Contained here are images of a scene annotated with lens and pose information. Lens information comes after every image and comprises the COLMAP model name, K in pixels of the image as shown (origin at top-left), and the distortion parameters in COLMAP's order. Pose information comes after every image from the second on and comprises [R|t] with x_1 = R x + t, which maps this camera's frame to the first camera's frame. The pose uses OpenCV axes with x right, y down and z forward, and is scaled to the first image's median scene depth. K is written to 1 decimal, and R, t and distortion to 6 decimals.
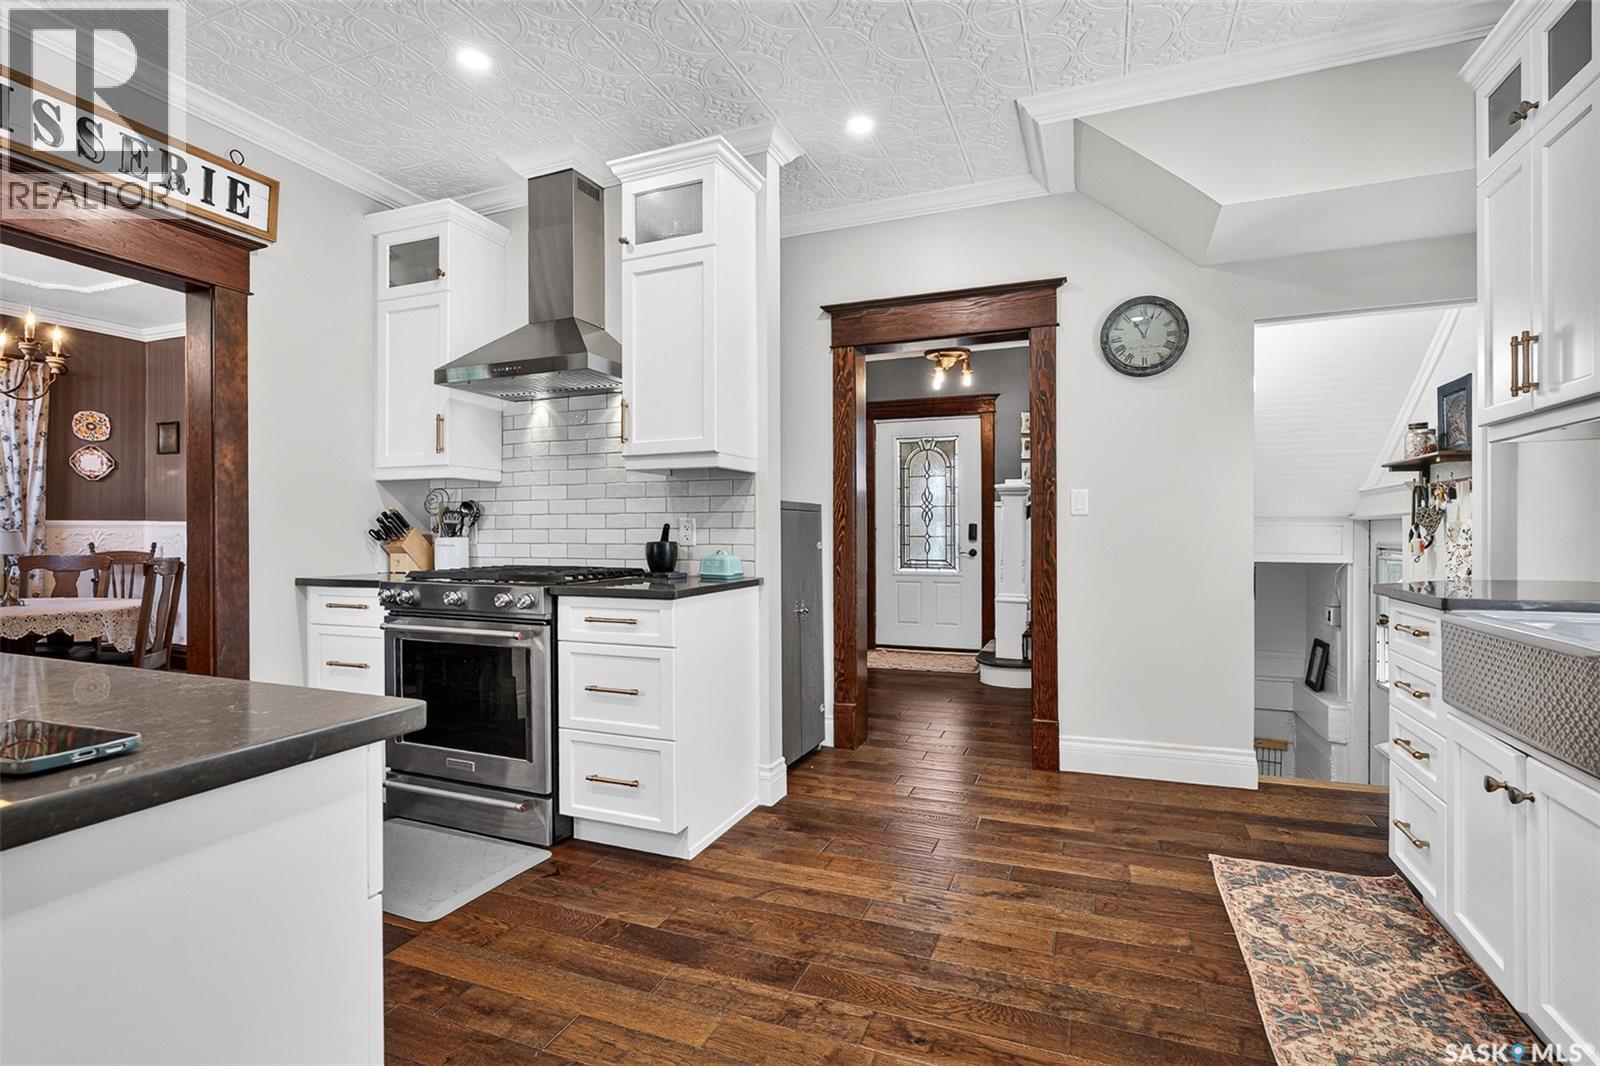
lens RADIAL K [[740.4, 0, 790.5], [0, 740.4, 531.9], [0, 0, 1]] dist [-0.004538, -0.000545]
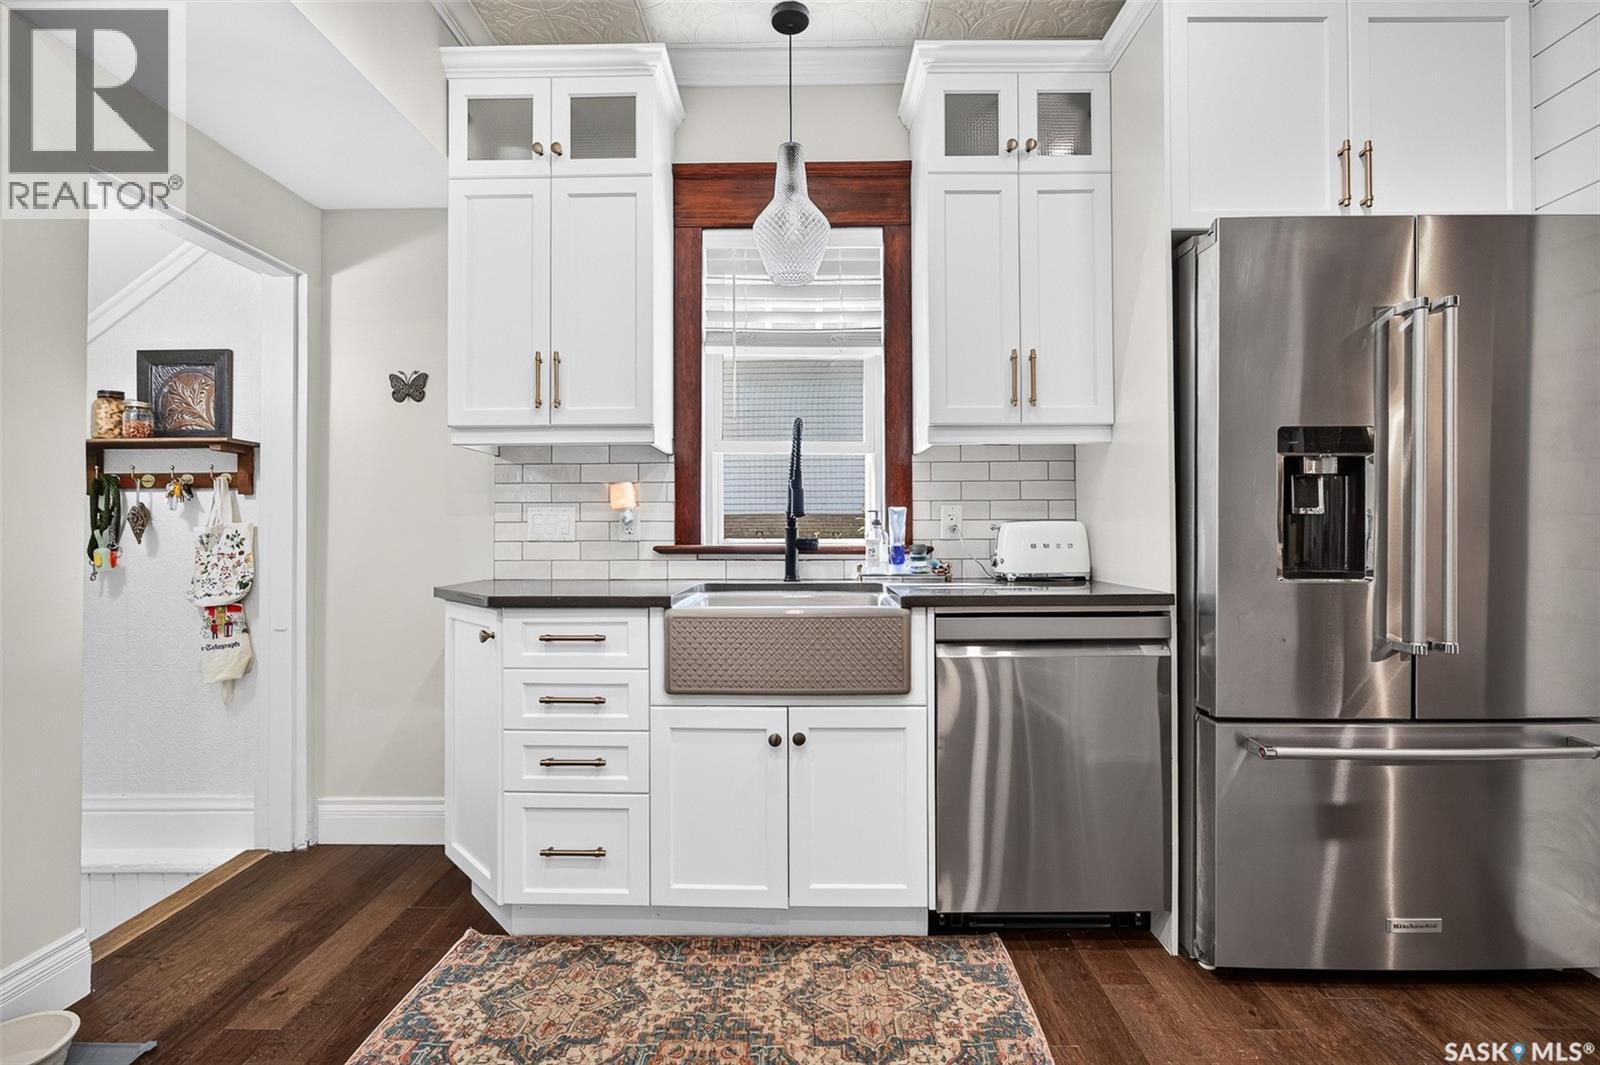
lens RADIAL K [[740.4, 0, 807.2], [0, 740.4, 529.7], [0, 0, 1]] dist [-0.004538, -0.000545]
pose [[-0.388499, 0.016642, 0.921299, -0.158382], [0.005710, 0.999861, -0.015653, 0.010943], [-0.921431, -0.000821, -0.388540, 1.080911]]
